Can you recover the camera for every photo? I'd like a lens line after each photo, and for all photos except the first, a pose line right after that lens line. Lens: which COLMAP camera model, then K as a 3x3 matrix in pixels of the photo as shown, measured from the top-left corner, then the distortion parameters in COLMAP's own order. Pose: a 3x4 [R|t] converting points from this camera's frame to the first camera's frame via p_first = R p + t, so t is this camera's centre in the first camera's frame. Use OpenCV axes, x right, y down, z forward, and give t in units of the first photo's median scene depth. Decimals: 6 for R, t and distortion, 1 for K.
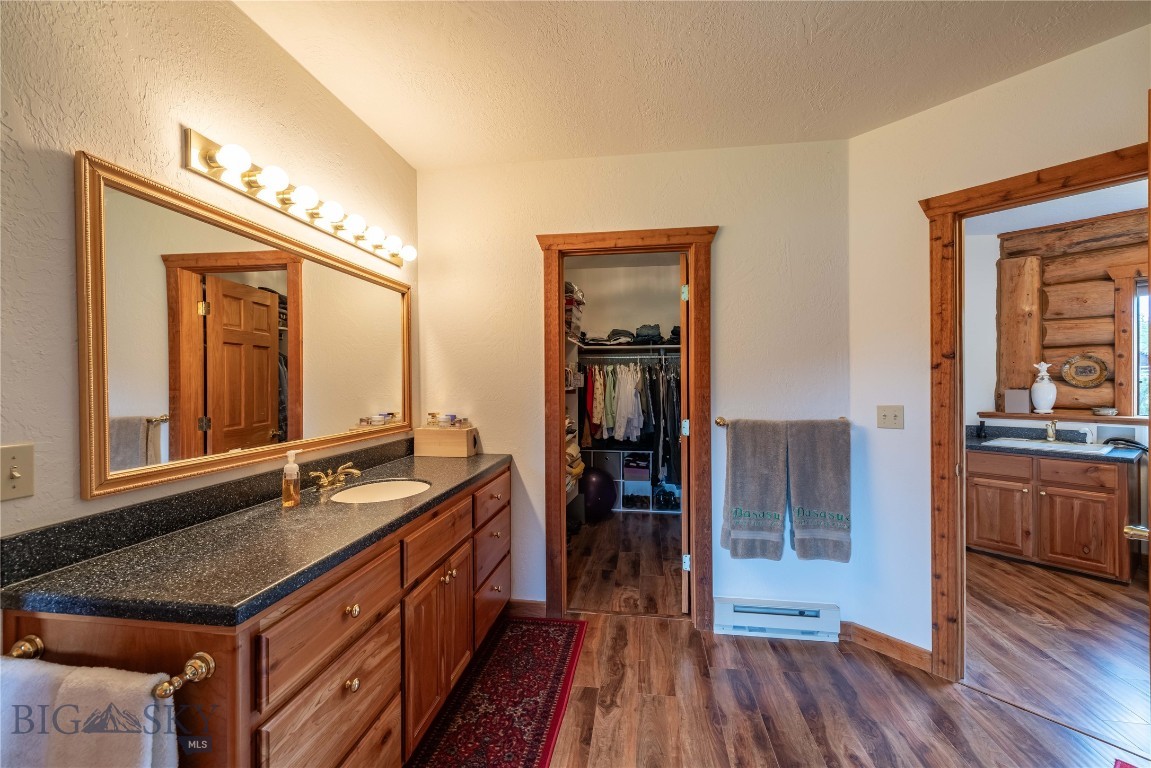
lens RADIAL K [[478.4, 0, 573.6], [0, 478.4, 379.1], [0, 0, 1]] dist [0.001247, 0.000177]
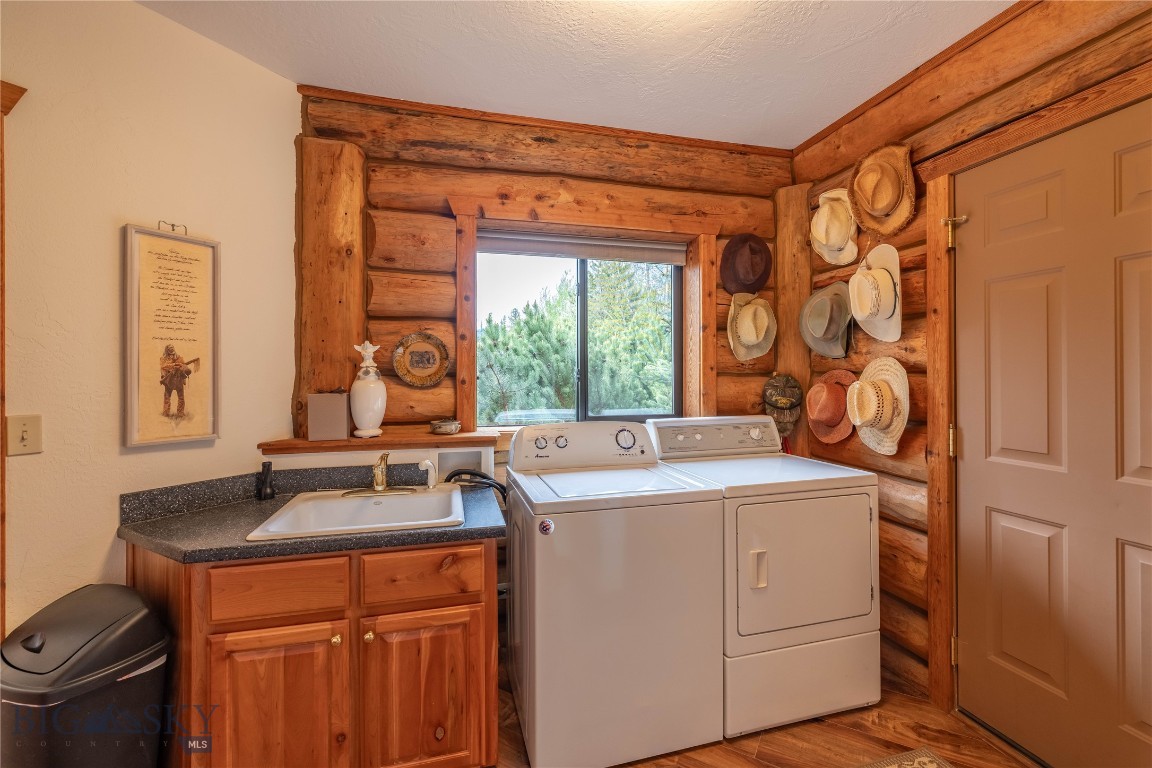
lens RADIAL K [[478.8, 0, 574.1], [0, 478.8, 379.1], [0, 0, 1]] dist [0.001247, 0.000177]
pose [[0.372641, -0.002367, 0.927973, 0.570495], [-0.003017, 0.999988, 0.003763, 0.004208], [-0.927971, -0.004202, 0.372630, 0.588222]]
